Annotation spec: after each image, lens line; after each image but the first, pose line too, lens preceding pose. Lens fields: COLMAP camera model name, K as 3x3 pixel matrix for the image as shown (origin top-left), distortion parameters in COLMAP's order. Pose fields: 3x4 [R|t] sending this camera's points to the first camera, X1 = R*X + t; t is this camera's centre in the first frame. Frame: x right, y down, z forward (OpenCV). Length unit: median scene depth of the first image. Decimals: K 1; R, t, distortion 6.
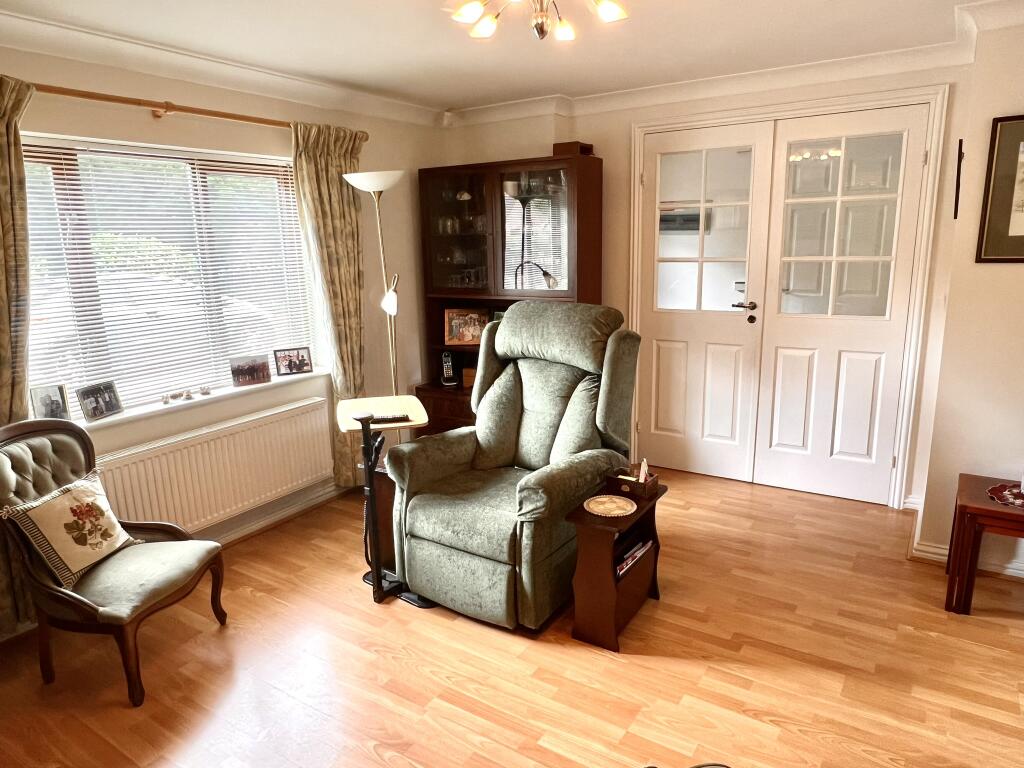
lens RADIAL K [[661.1, 0, 511.6], [0, 661.1, 384.4], [0, 0, 1]] dist [-0.000230, 0.001035]
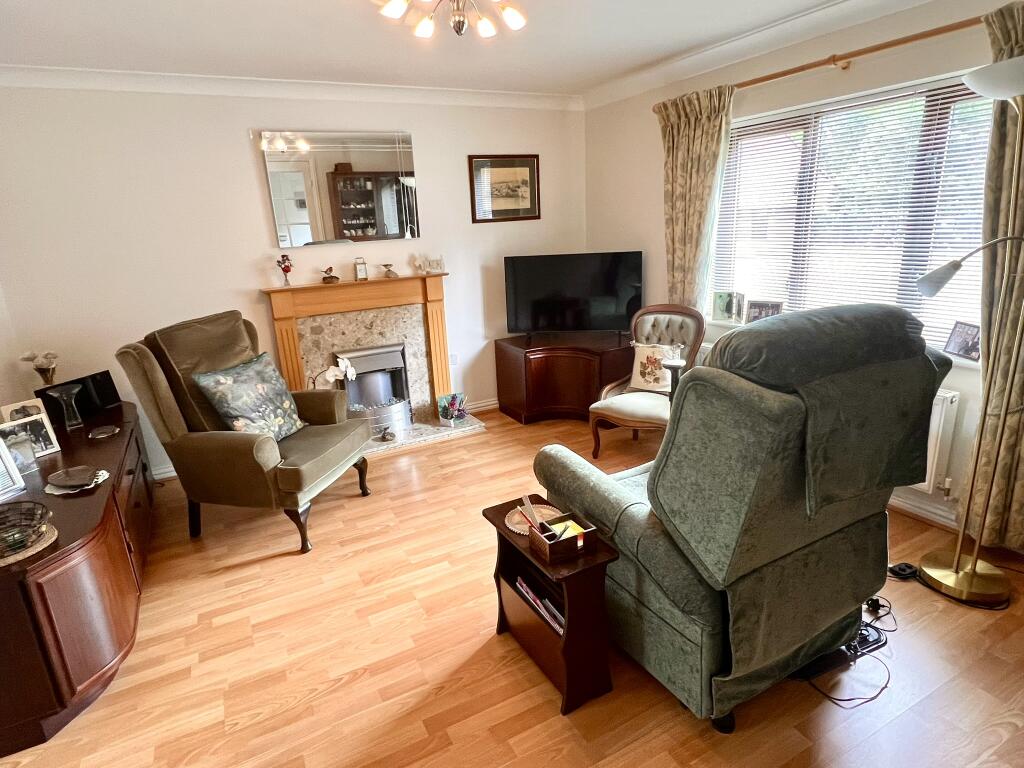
lens RADIAL K [[584.1, 0, 510.2], [0, 584.1, 385.4], [0, 0, 1]] dist [0.001812, 0.000472]
pose [[-0.474793, 0.291536, -0.830409, 0.815417], [-0.125241, 0.911558, 0.391633, -0.301563], [0.871141, 0.289946, -0.396289, 1.317999]]
